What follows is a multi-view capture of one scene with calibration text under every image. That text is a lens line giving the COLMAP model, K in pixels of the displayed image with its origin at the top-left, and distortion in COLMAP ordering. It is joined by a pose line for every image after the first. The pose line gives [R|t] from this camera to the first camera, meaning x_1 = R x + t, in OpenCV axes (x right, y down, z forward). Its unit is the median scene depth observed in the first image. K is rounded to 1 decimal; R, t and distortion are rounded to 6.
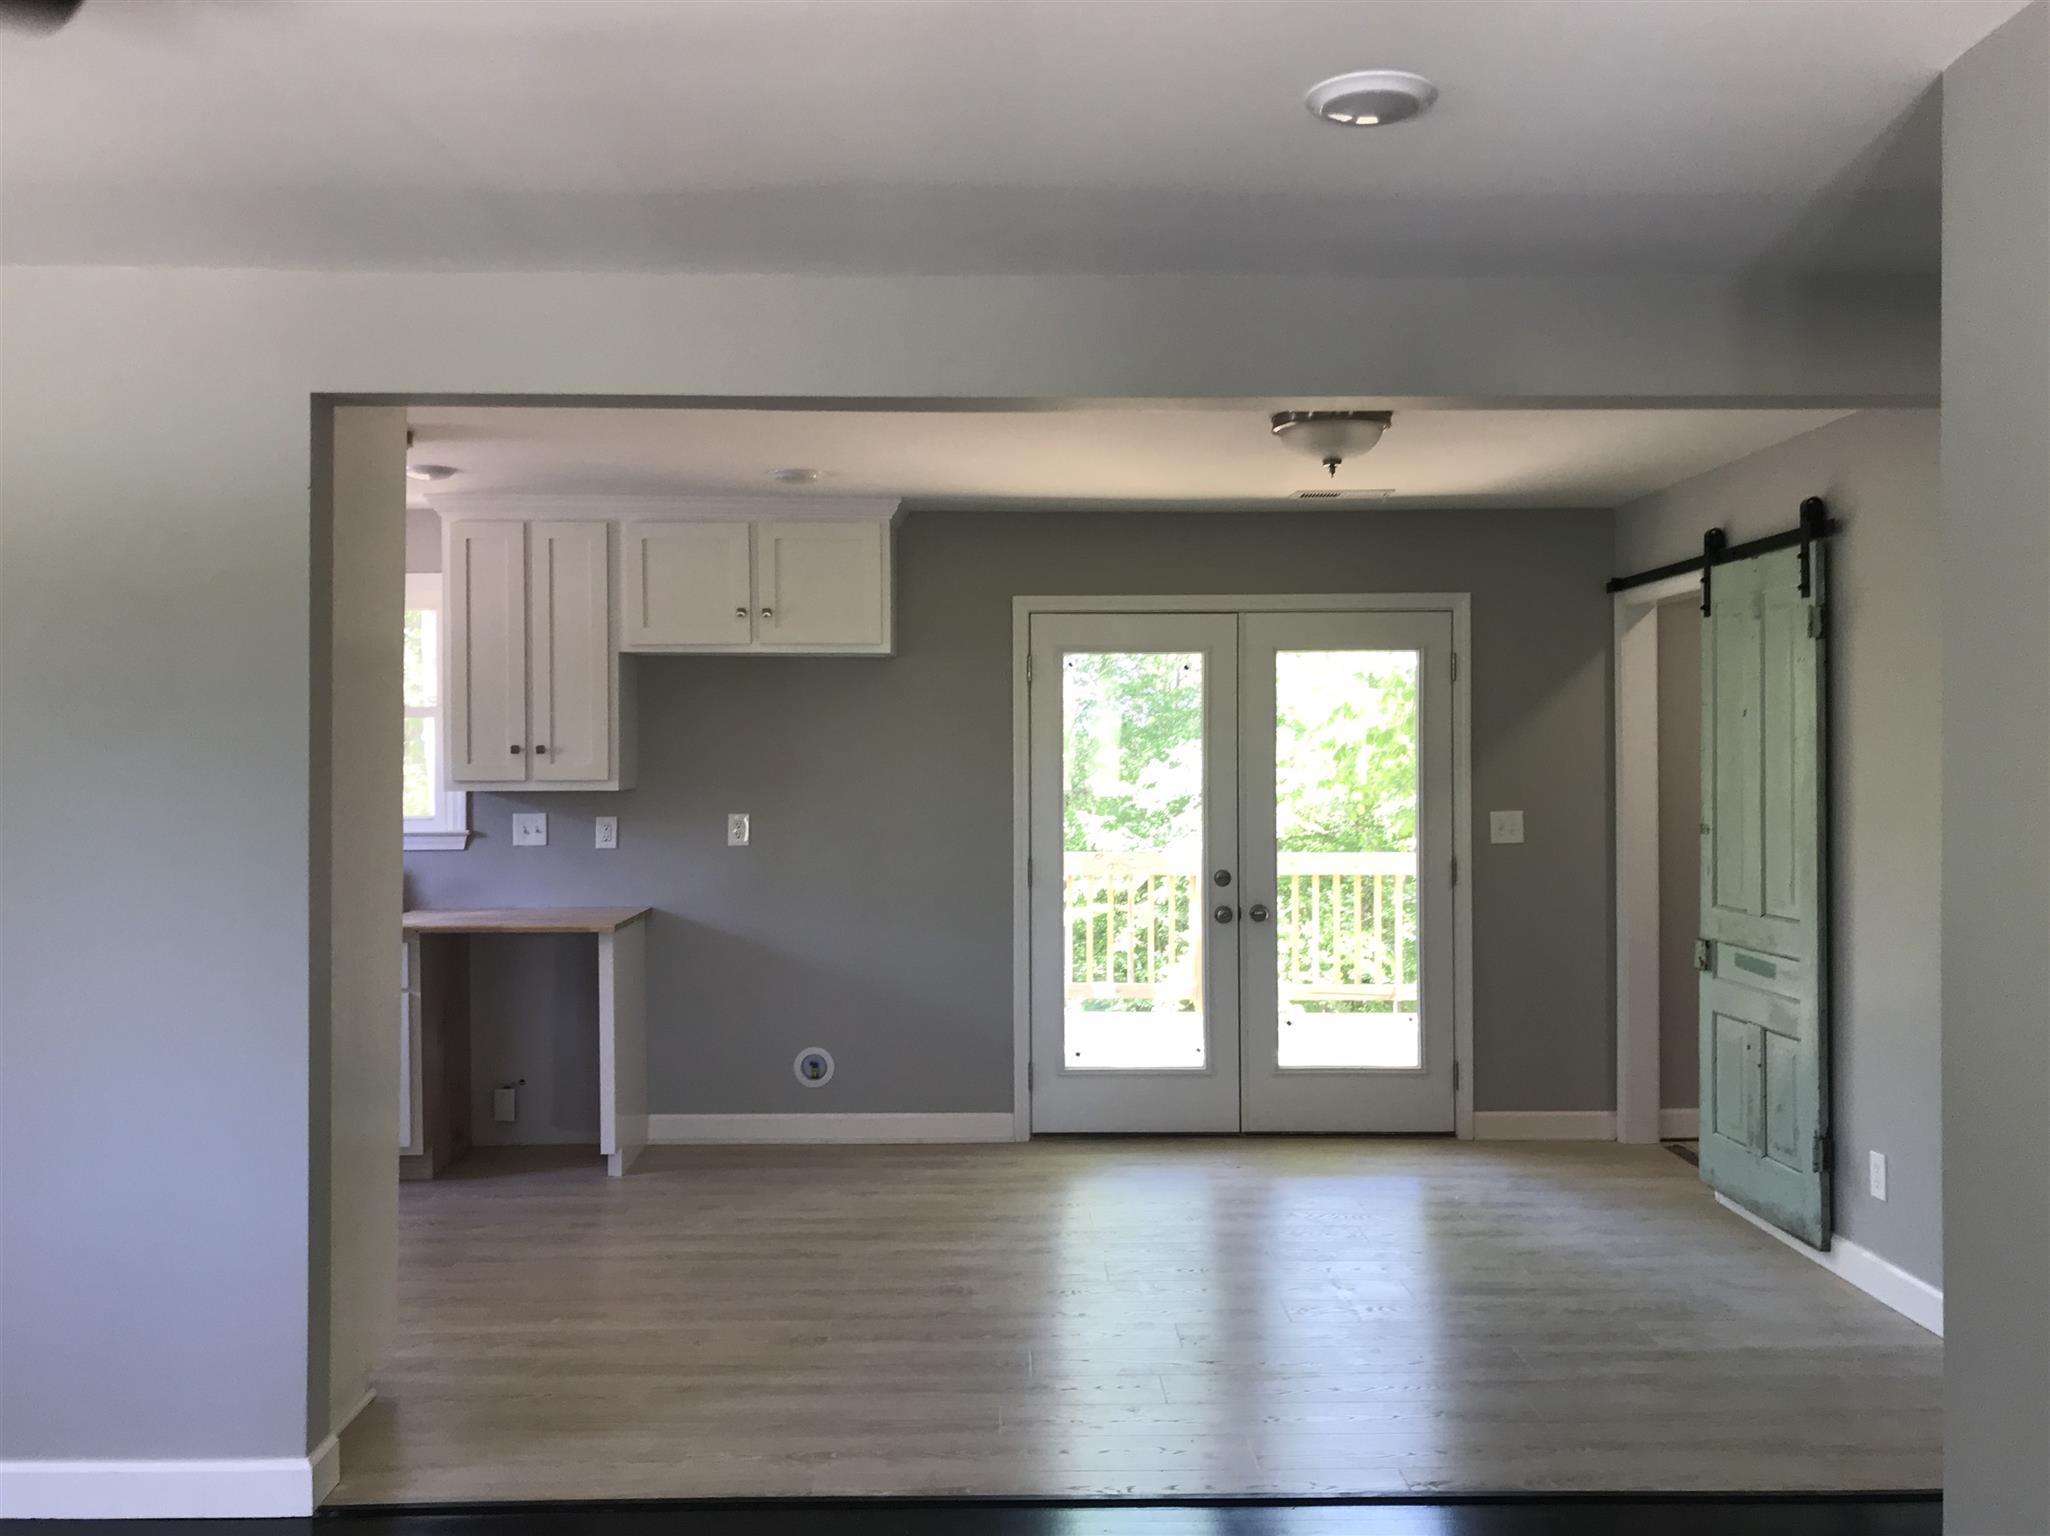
lens RADIAL K [[1723.8, 0, 1025.0], [0, 1723.8, 768.0], [0, 0, 1]] dist [0.101987, -0.146815]
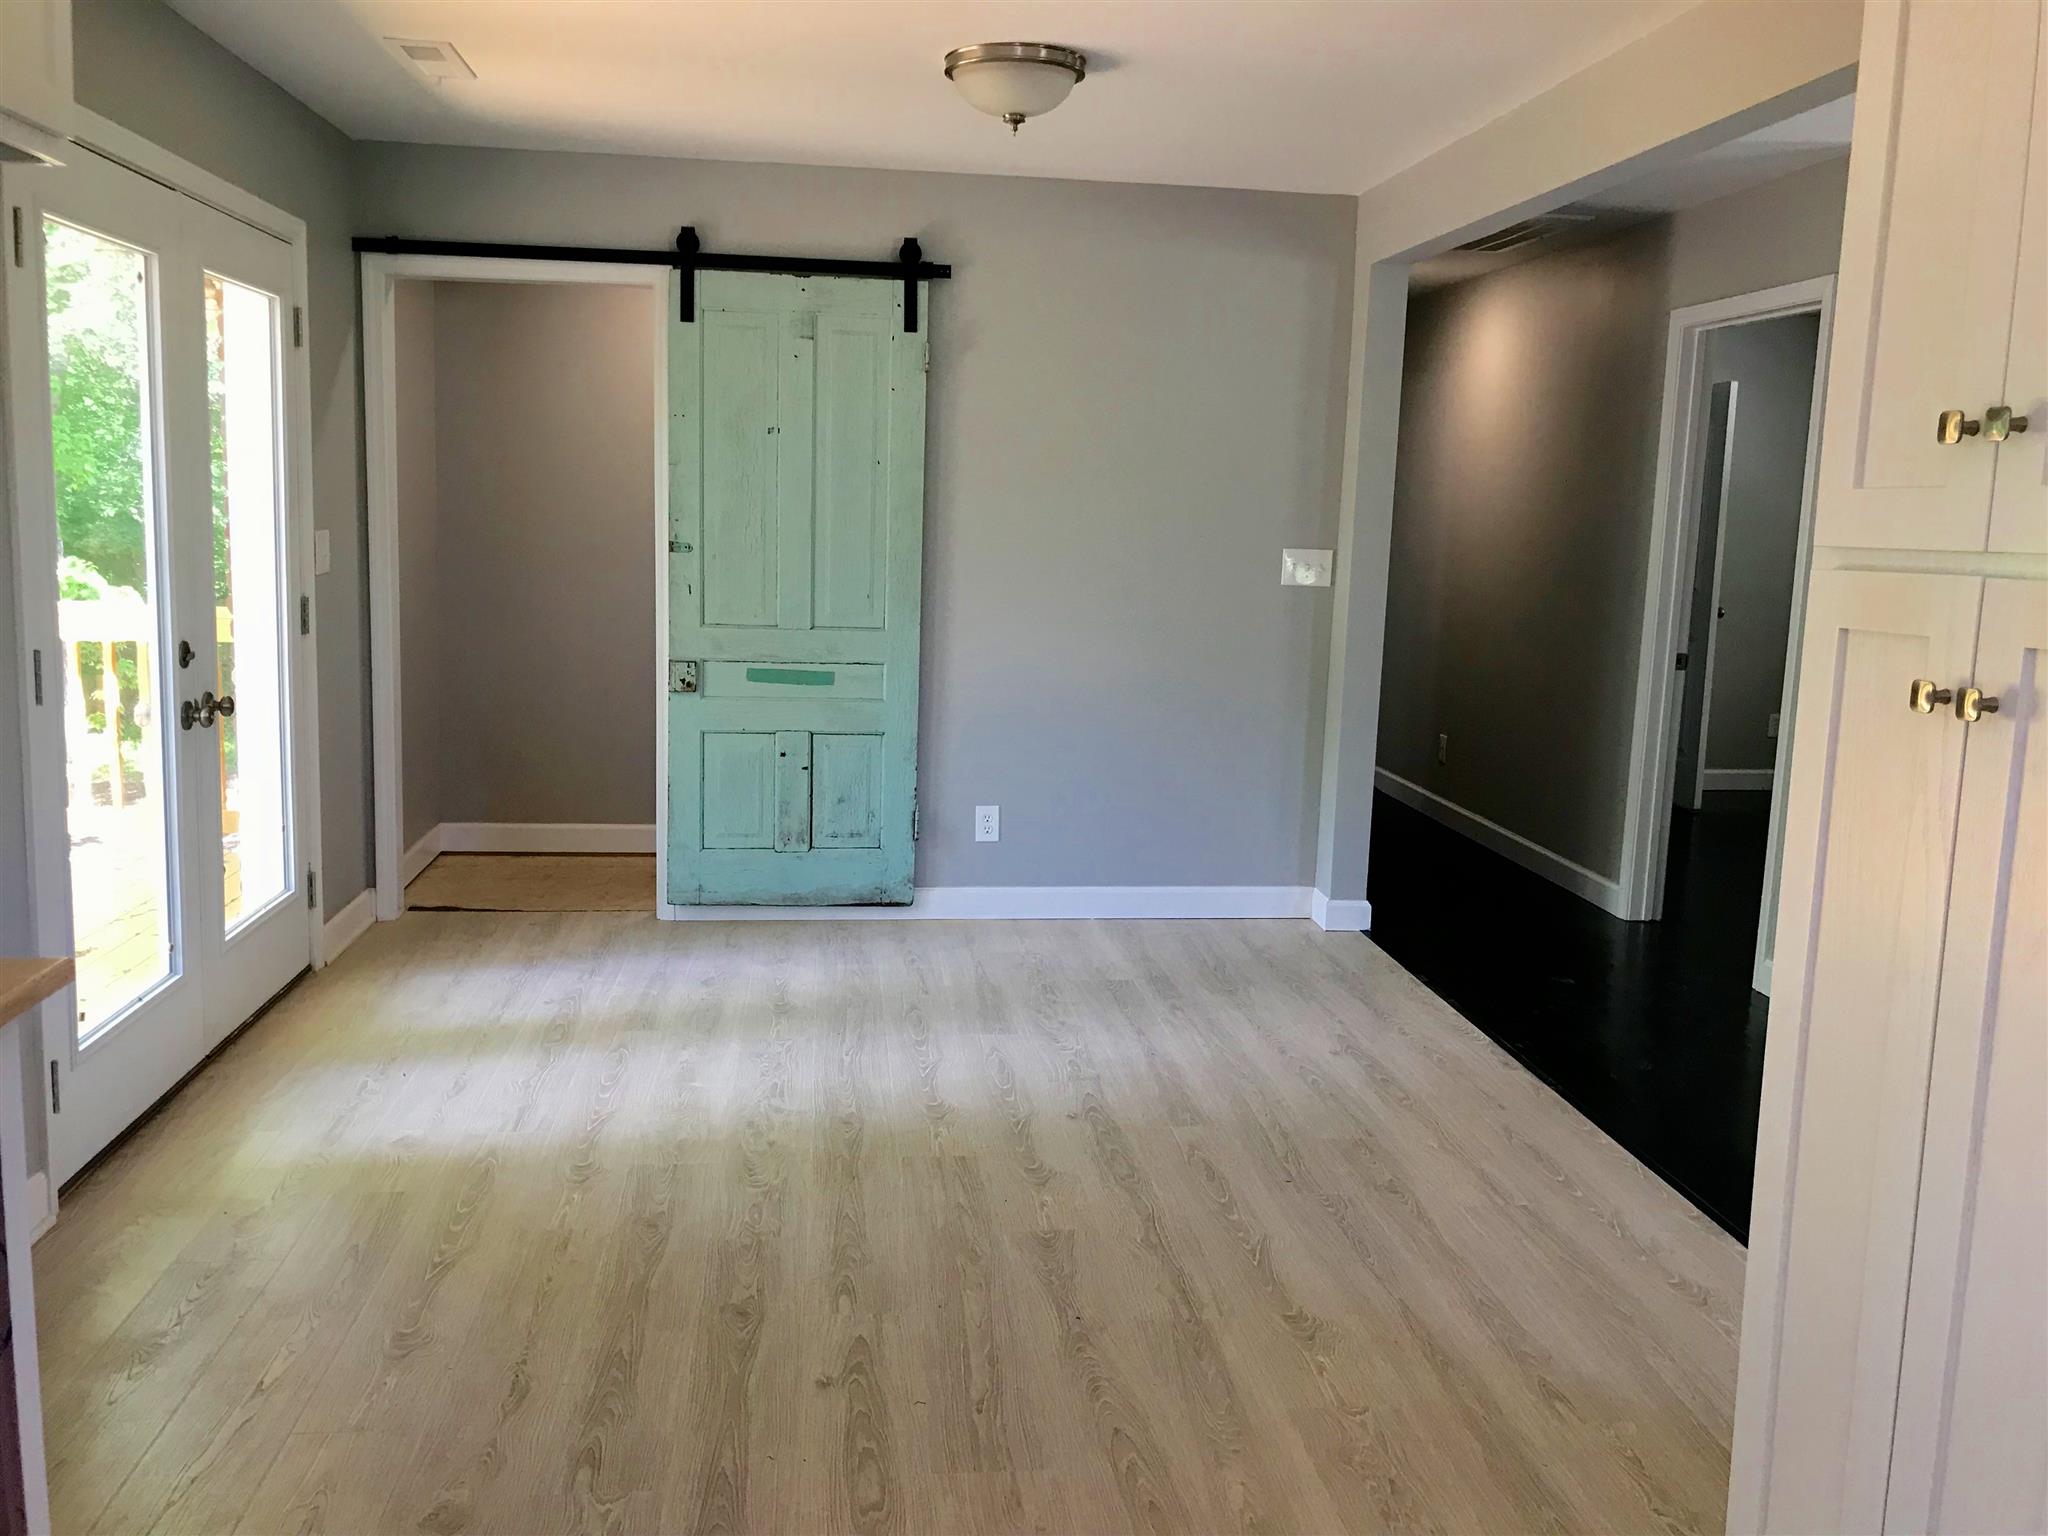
lens RADIAL K [[1674.5, 0, 1018.9], [0, 1674.5, 733.7], [0, 0, 1]] dist [0.009294, 0.000926]
pose [[-0.087549, -0.130240, 0.987610, -0.601950], [-0.023911, 0.991406, 0.128621, 0.014583], [-0.995873, -0.012354, -0.089910, 0.965518]]
